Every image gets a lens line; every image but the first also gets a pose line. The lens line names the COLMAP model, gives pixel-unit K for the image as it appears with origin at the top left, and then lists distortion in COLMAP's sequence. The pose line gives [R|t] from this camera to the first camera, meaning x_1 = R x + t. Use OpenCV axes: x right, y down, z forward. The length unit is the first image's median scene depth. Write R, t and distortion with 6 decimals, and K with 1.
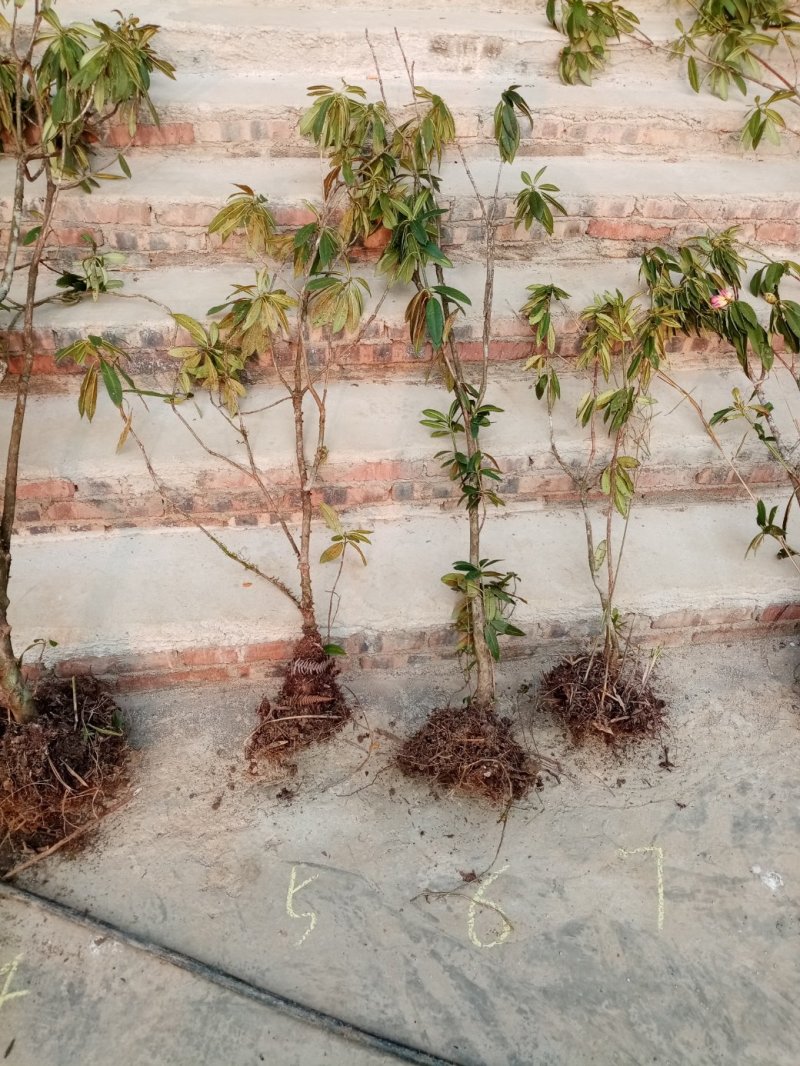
lens RADIAL K [[833.4, 0, 408.6], [0, 833.4, 530.9], [0, 0, 1]] dist [0.049312, -0.112547]
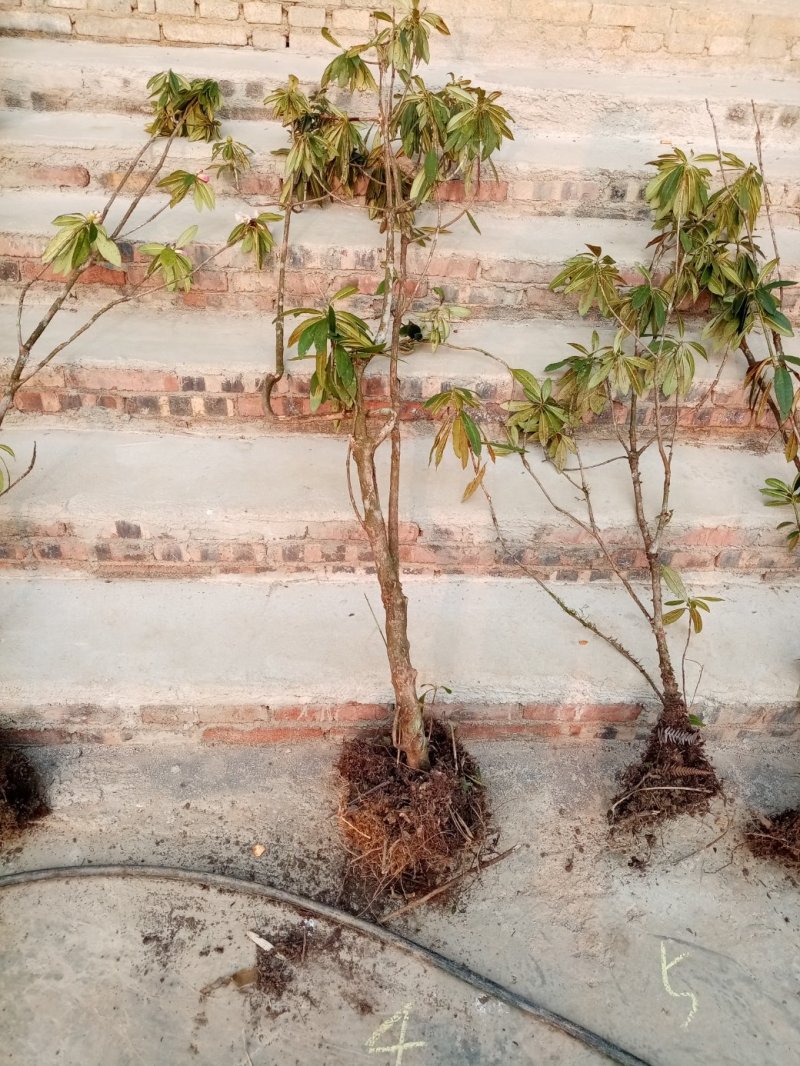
lens RADIAL K [[833.4, 0, 408.6], [0, 833.4, 530.9], [0, 0, 1]] dist [0.049312, -0.112547]
pose [[0.993238, 0.074567, -0.088981, -0.305128], [-0.078405, 0.996101, -0.040440, -0.010952], [0.085618, 0.047143, 0.995212, -0.015404]]
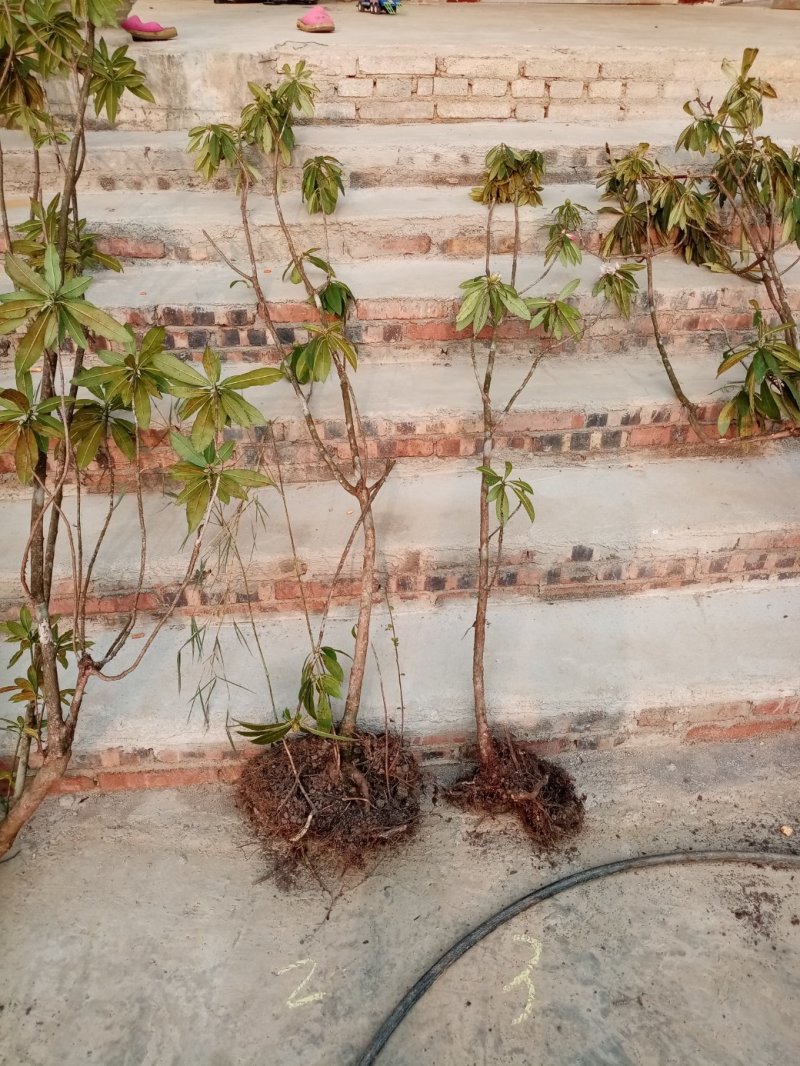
lens RADIAL K [[833.4, 0, 408.6], [0, 833.4, 530.9], [0, 0, 1]] dist [0.049312, -0.112547]
pose [[0.997300, -0.007741, -0.073024, -0.843437], [0.000480, 0.995094, -0.098937, 0.048971], [0.073432, 0.098635, 0.992411, -0.148247]]
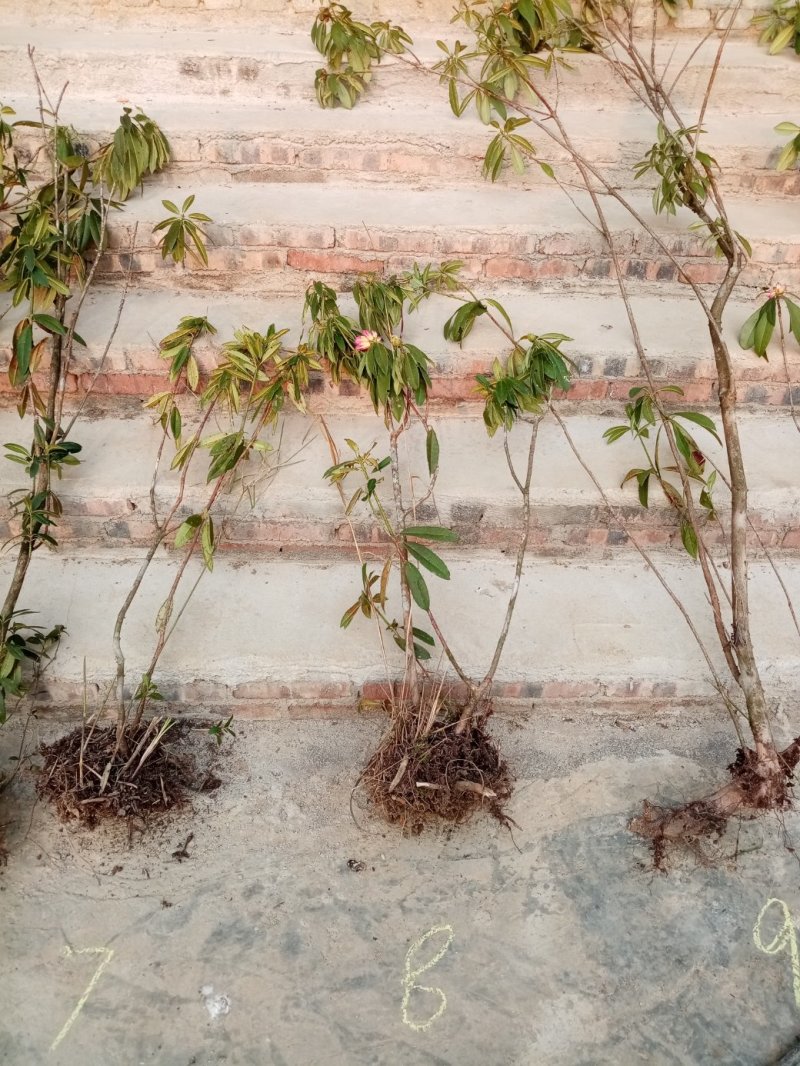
lens RADIAL K [[833.4, 0, 408.6], [0, 833.4, 530.9], [0, 0, 1]] dist [0.049312, -0.112547]
pose [[0.991454, 0.062558, -0.114476, 0.573779], [-0.065809, 0.997523, -0.024836, -0.053728], [0.112639, 0.032157, 0.993116, 0.118174]]
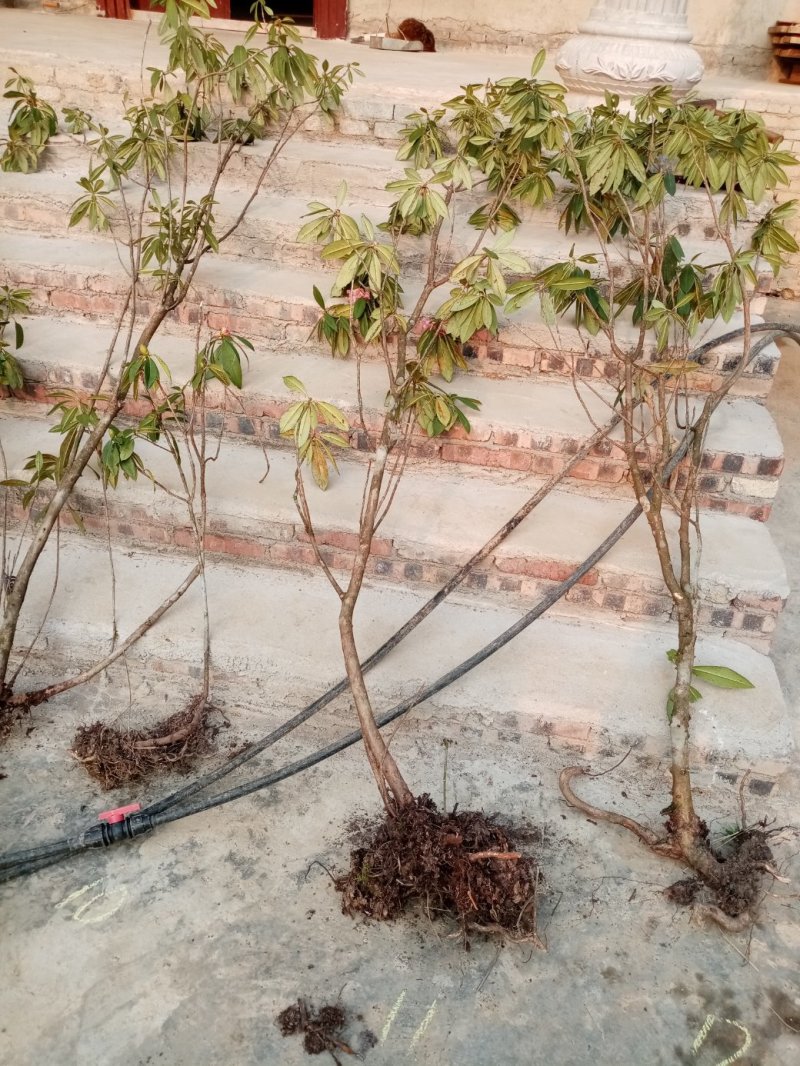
lens RADIAL K [[833.4, 0, 408.6], [0, 833.4, 530.9], [0, 0, 1]] dist [0.049312, -0.112547]
pose [[0.949628, 0.182570, -0.254704, 1.511633], [-0.219336, 0.967724, -0.124107, -0.034296], [0.223825, 0.173721, 0.959022, 0.129625]]
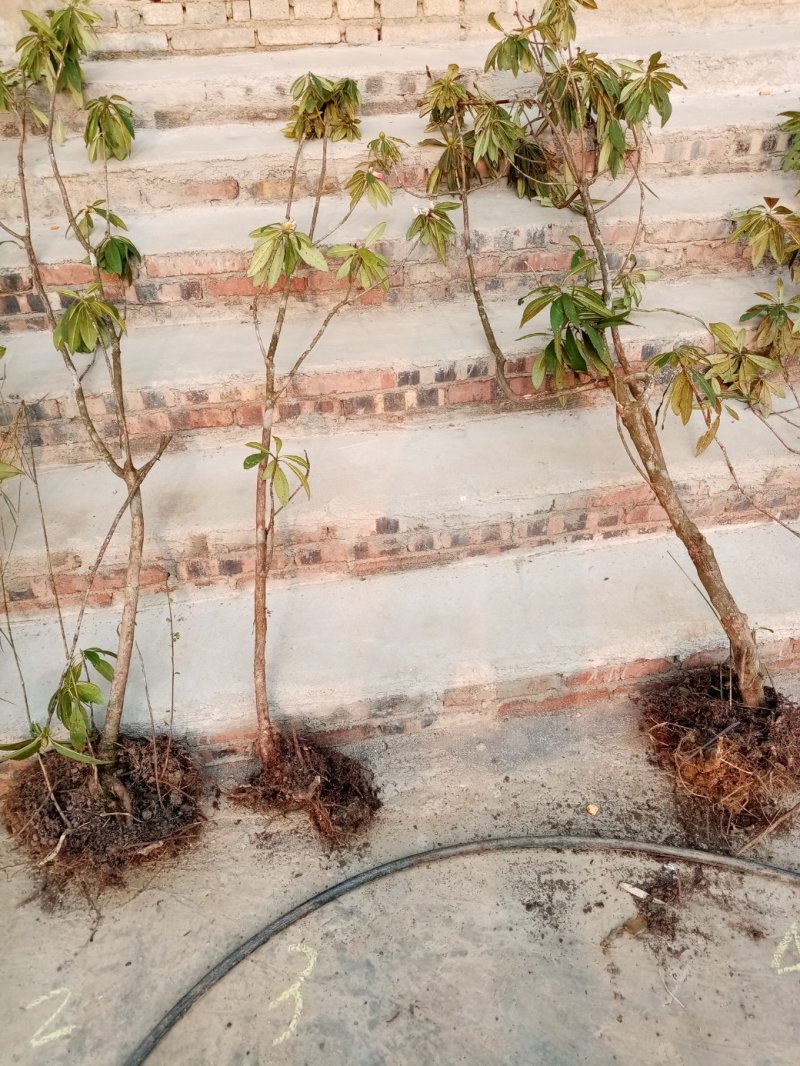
lens RADIAL K [[833.4, 0, 408.6], [0, 833.4, 530.9], [0, 0, 1]] dist [0.049312, -0.112547]
pose [[0.997468, -0.059381, -0.039143, -0.641816], [0.058357, 0.997936, -0.026801, 0.007936], [0.040654, 0.024449, 0.998874, -0.064445]]
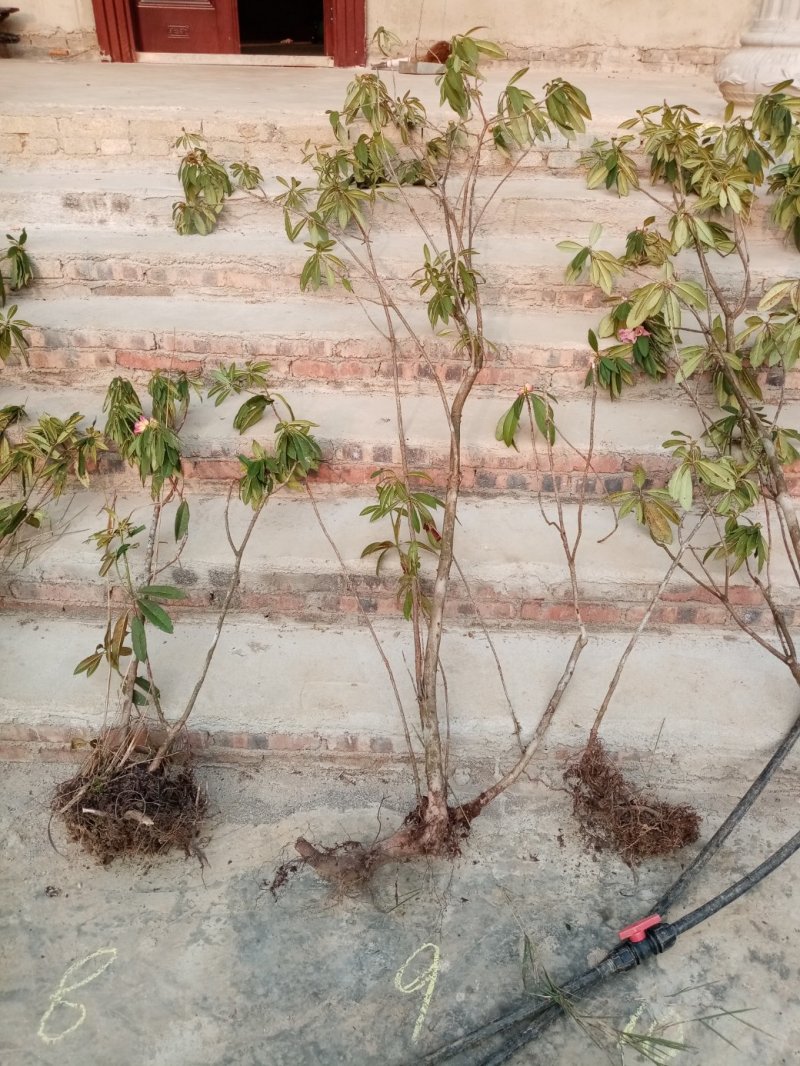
lens RADIAL K [[833.4, 0, 408.6], [0, 833.4, 530.9], [0, 0, 1]] dist [0.049312, -0.112547]
pose [[0.981200, 0.066398, -0.181214, 0.953476], [-0.094381, 0.984101, -0.150456, -0.024314], [0.168343, 0.164730, 0.971867, 0.074280]]
